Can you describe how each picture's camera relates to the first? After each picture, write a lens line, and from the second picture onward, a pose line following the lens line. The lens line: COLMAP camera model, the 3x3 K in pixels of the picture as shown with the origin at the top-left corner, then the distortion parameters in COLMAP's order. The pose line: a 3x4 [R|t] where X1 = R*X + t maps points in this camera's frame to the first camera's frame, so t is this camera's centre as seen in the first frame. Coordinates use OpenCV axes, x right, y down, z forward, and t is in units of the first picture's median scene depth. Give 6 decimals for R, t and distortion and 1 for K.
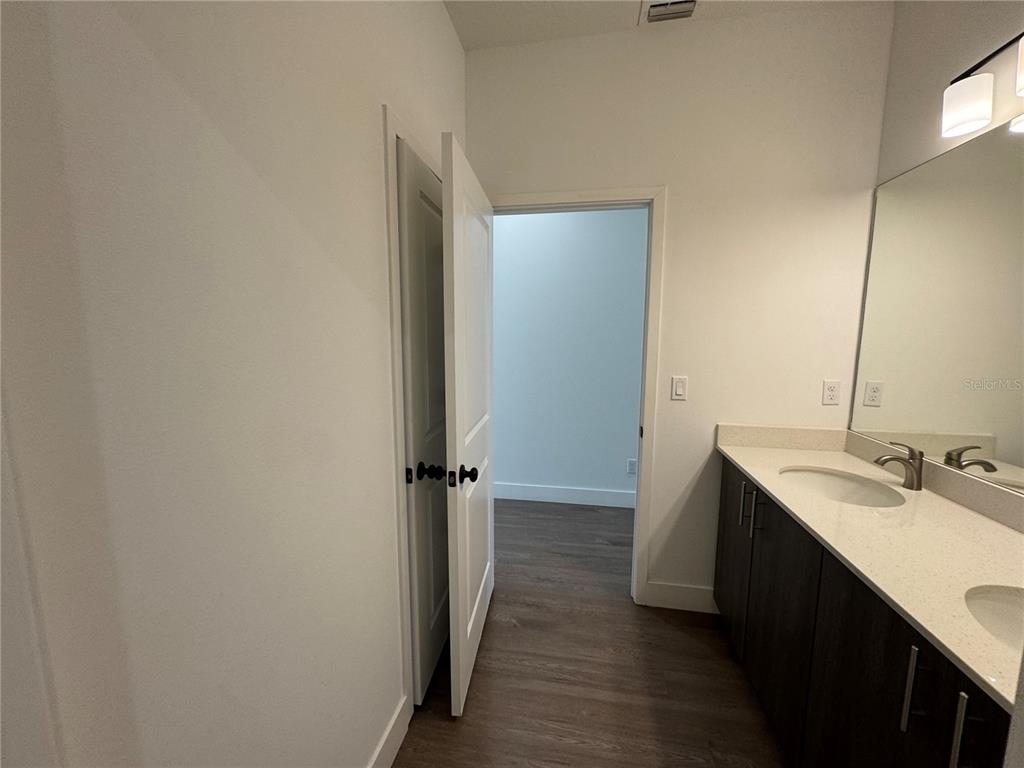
lens RADIAL K [[413.7, 0, 491.4], [0, 413.7, 382.6], [0, 0, 1]] dist [-0.000788, -0.000106]
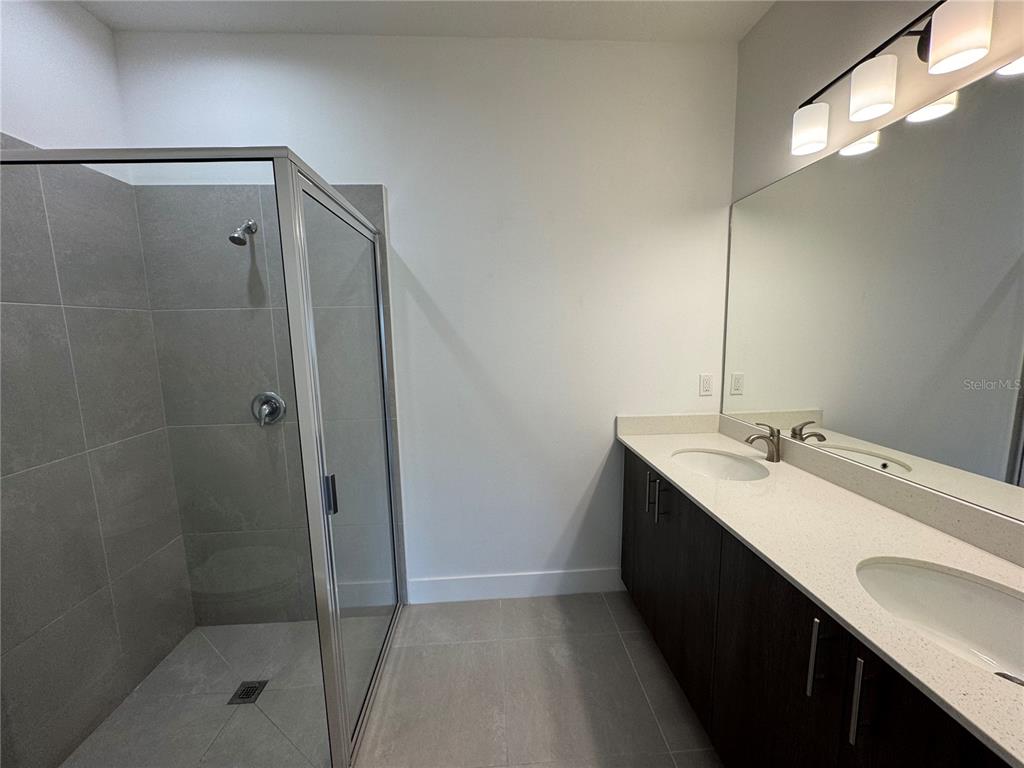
lens RADIAL K [[405.8, 0, 511.0], [0, 405.8, 390.8], [0, 0, 1]] dist [0.000569, 0.000038]
pose [[0.963257, -0.049242, 0.264029, 0.008391], [0.044715, 0.998732, 0.023130, -0.003066], [-0.264833, -0.010474, 0.964237, 0.087686]]
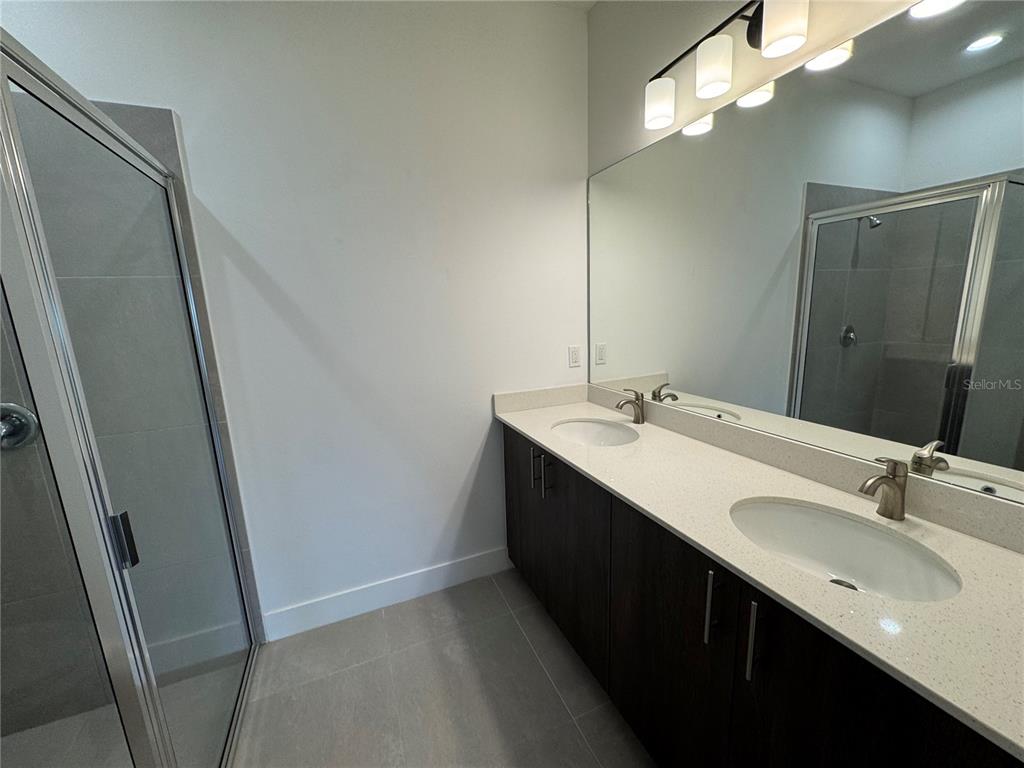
lens RADIAL K [[410.6, 0, 513.8], [0, 410.6, 386.3], [0, 0, 1]] dist [-0.002148, -0.000164]
pose [[0.817622, -0.131985, 0.560423, 0.019606], [0.103618, 0.991209, 0.082268, 0.002027], [-0.566355, -0.009194, 0.824110, 0.183961]]
